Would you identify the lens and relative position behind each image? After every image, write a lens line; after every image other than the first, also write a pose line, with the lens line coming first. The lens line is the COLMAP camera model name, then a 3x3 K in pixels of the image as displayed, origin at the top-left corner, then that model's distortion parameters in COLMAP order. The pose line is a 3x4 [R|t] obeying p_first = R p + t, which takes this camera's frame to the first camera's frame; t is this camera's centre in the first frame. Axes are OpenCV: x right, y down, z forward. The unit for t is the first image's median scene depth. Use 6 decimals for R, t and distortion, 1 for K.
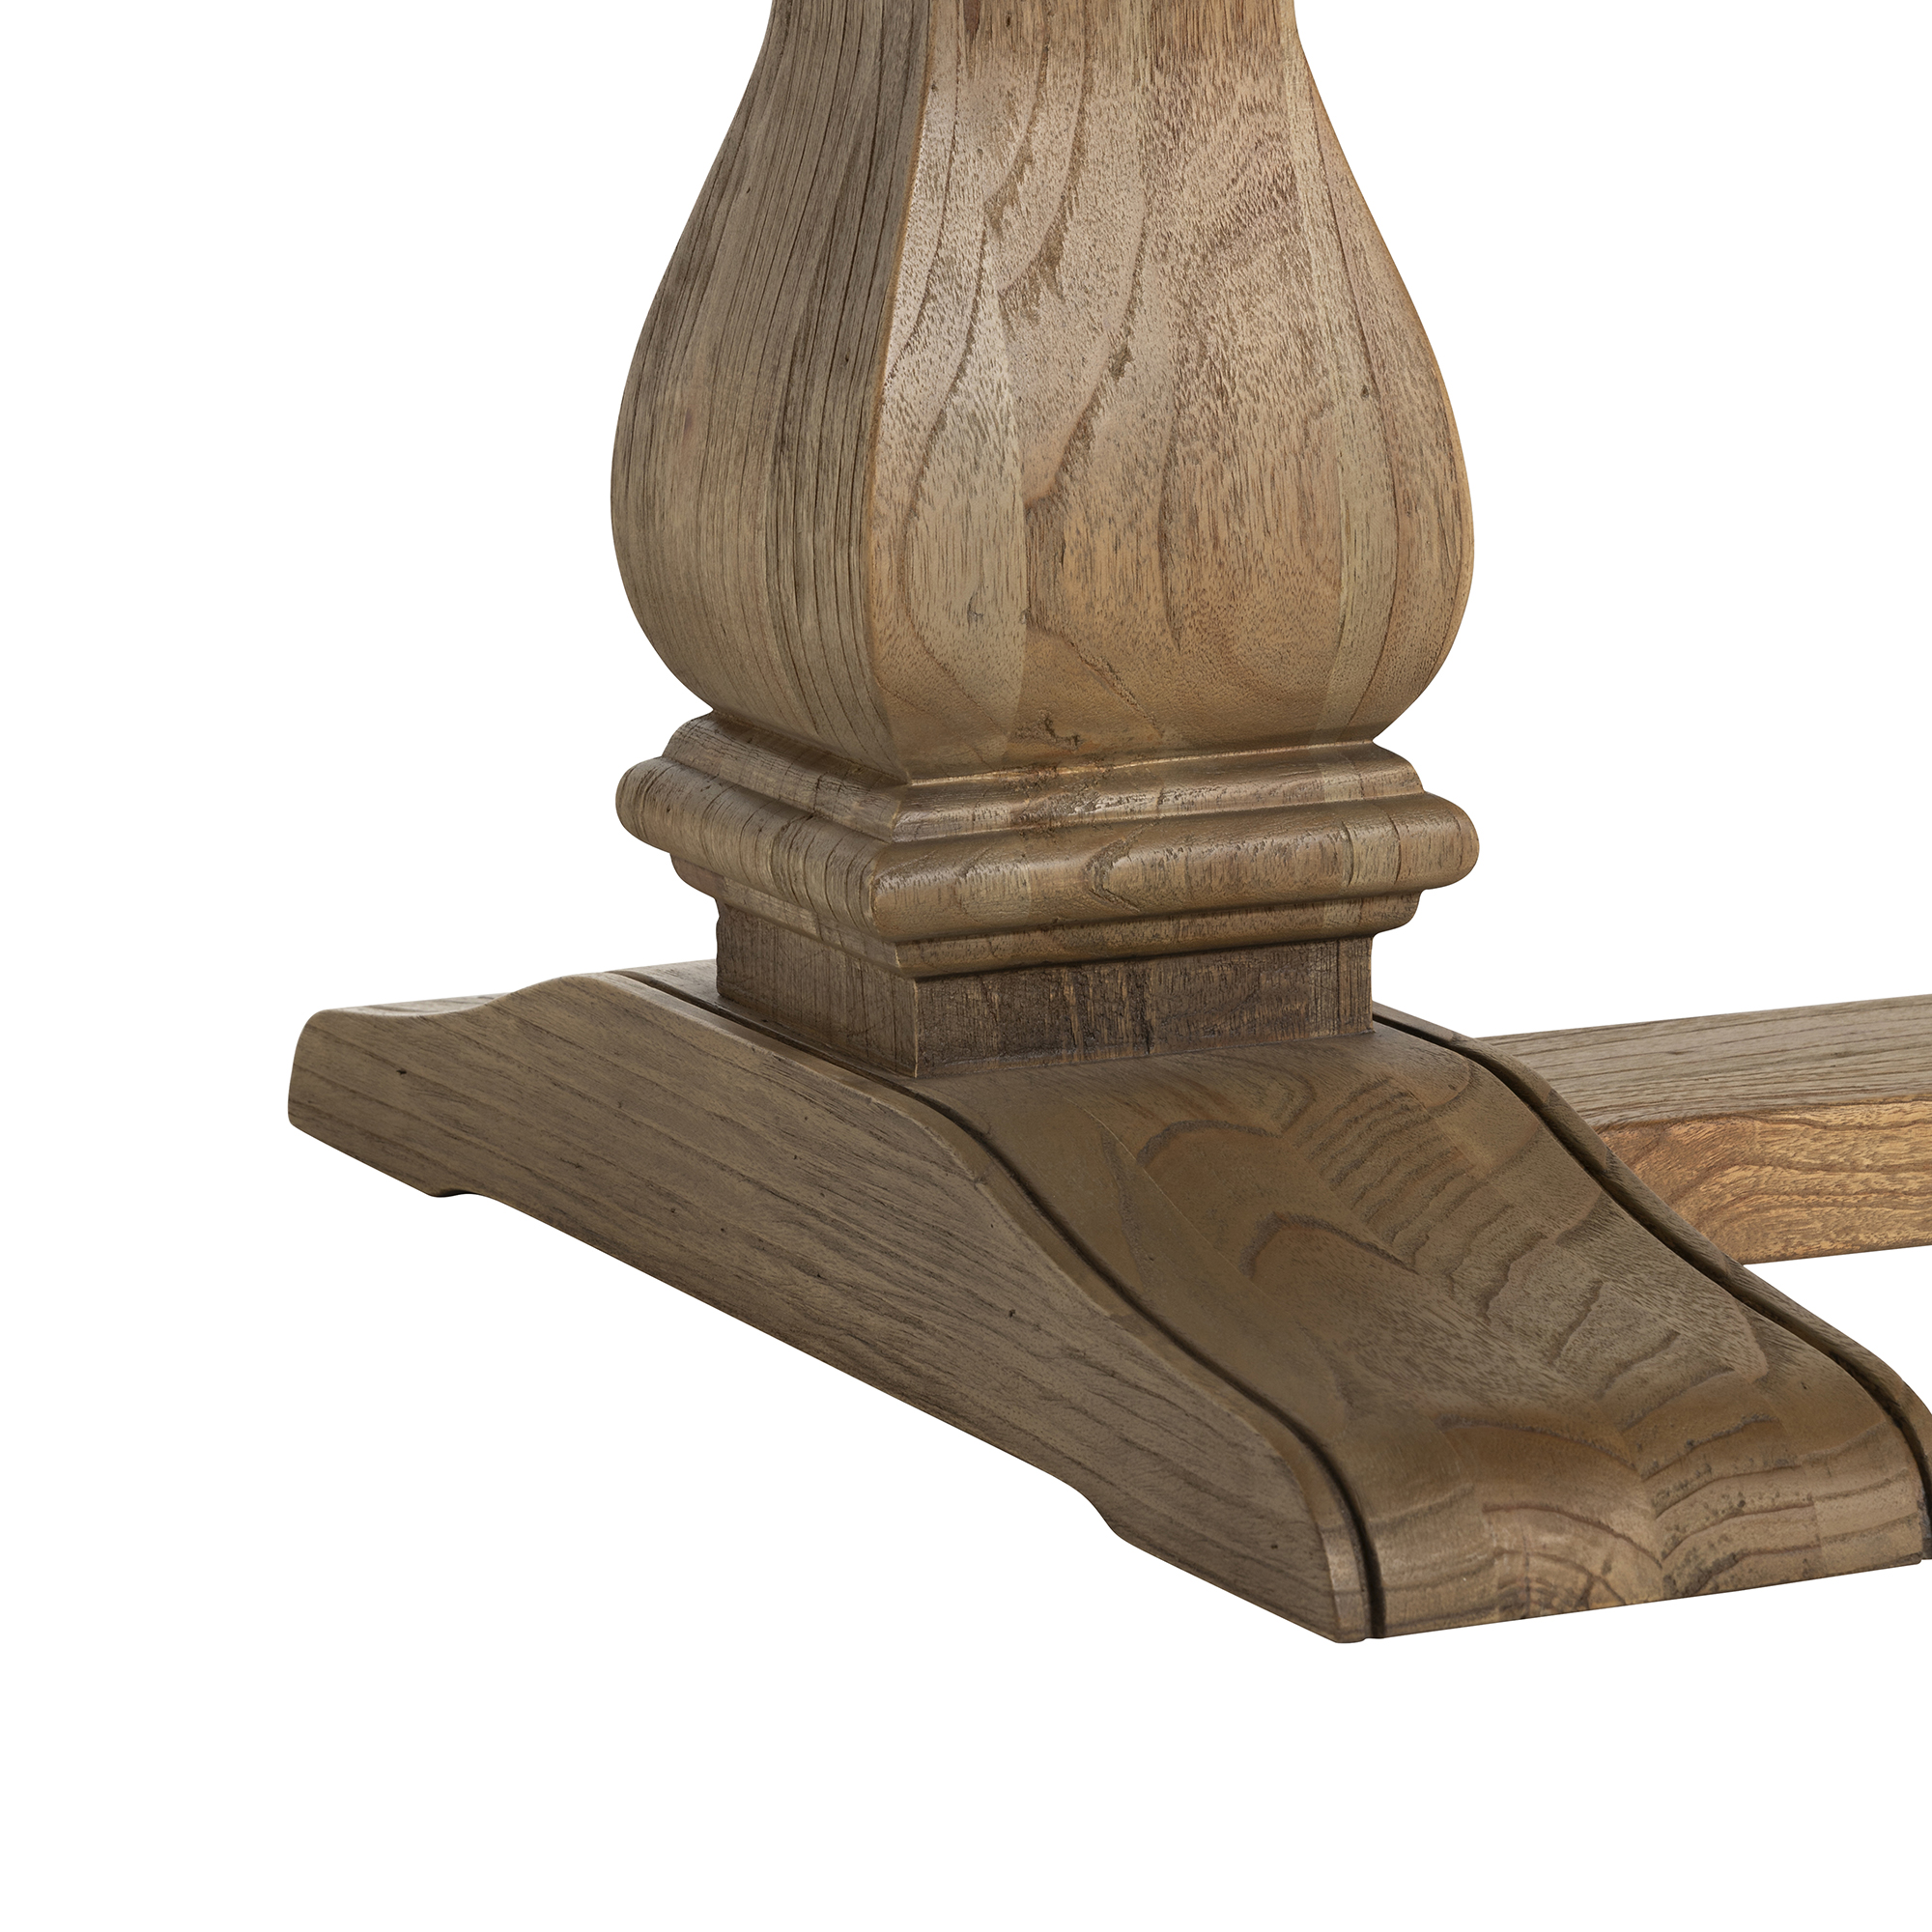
lens RADIAL K [[8307.0, 0, 966.0], [0, 8307.0, 966.0], [0, 0, 1]] dist [-0.086179, -1.349294]
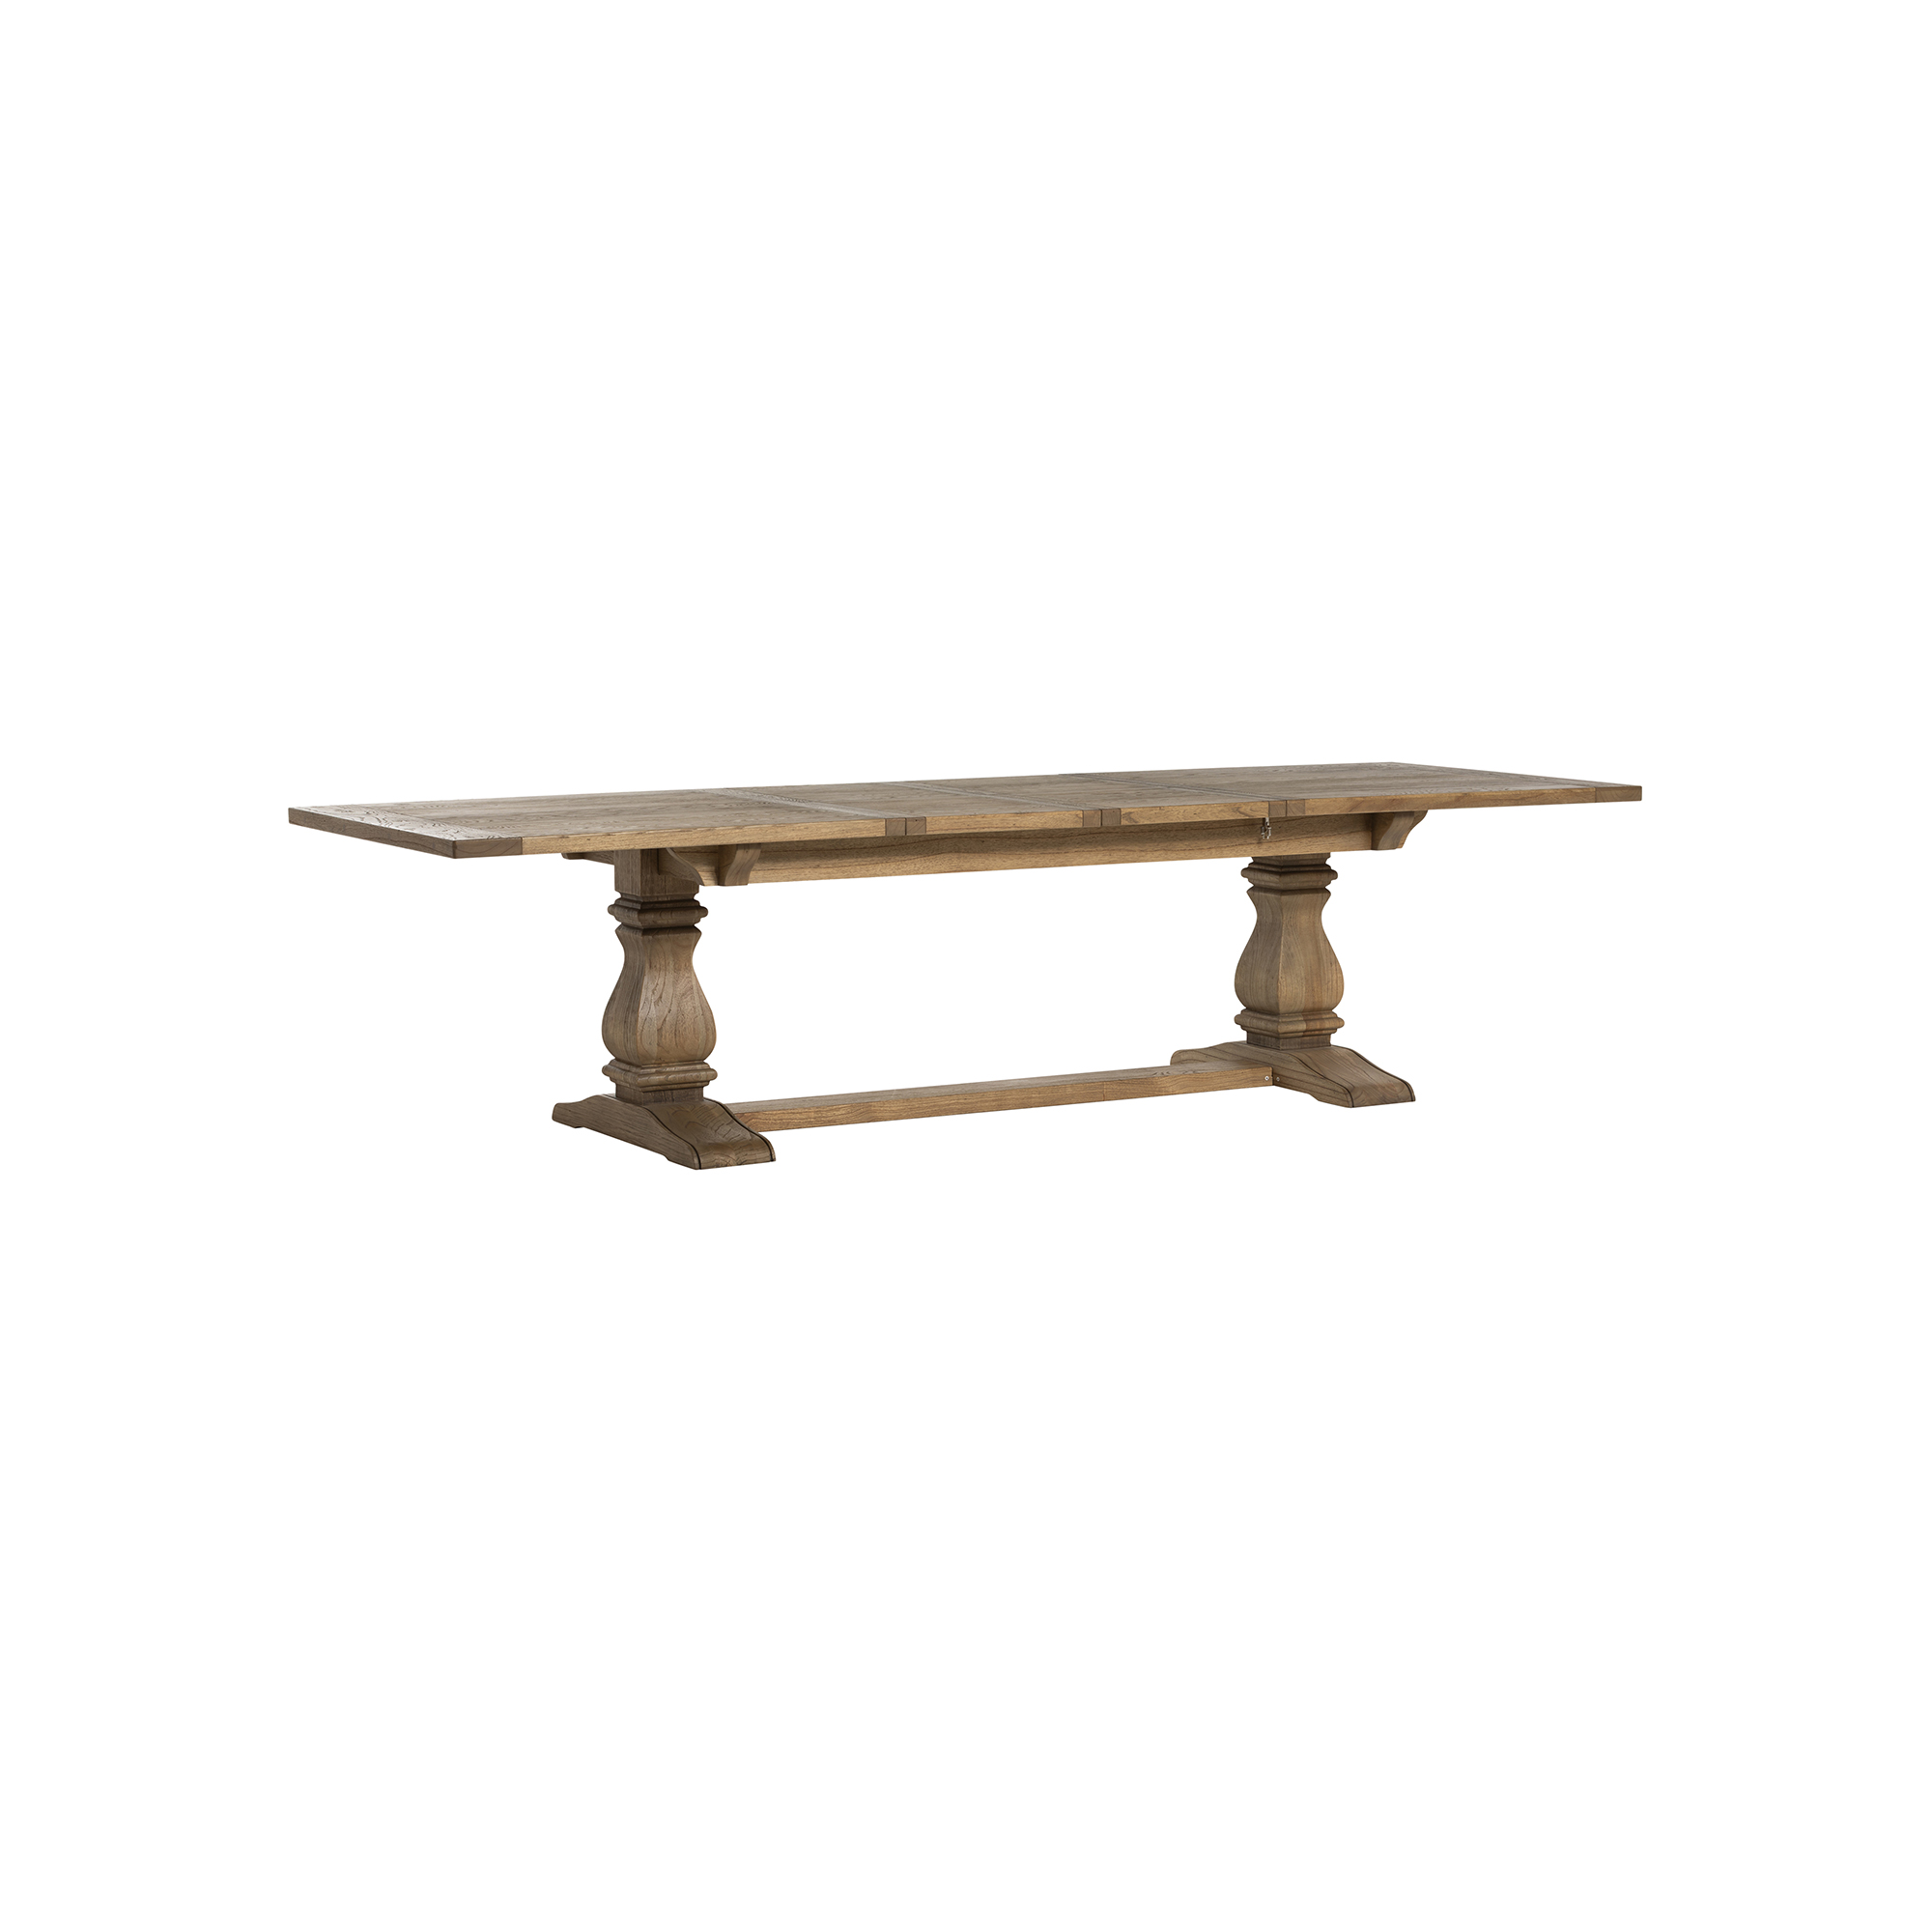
lens RADIAL K [[3879.4, 0, 966.0], [0, 3879.4, 966.0], [0, 0, 1]] dist [-0.055407, -0.024842]
pose [[0.997029, 0.000908, 0.077016, 0.015468], [0.005432, 0.996612, -0.082062, 0.178969], [-0.076829, 0.082236, 0.993647, -2.550889]]
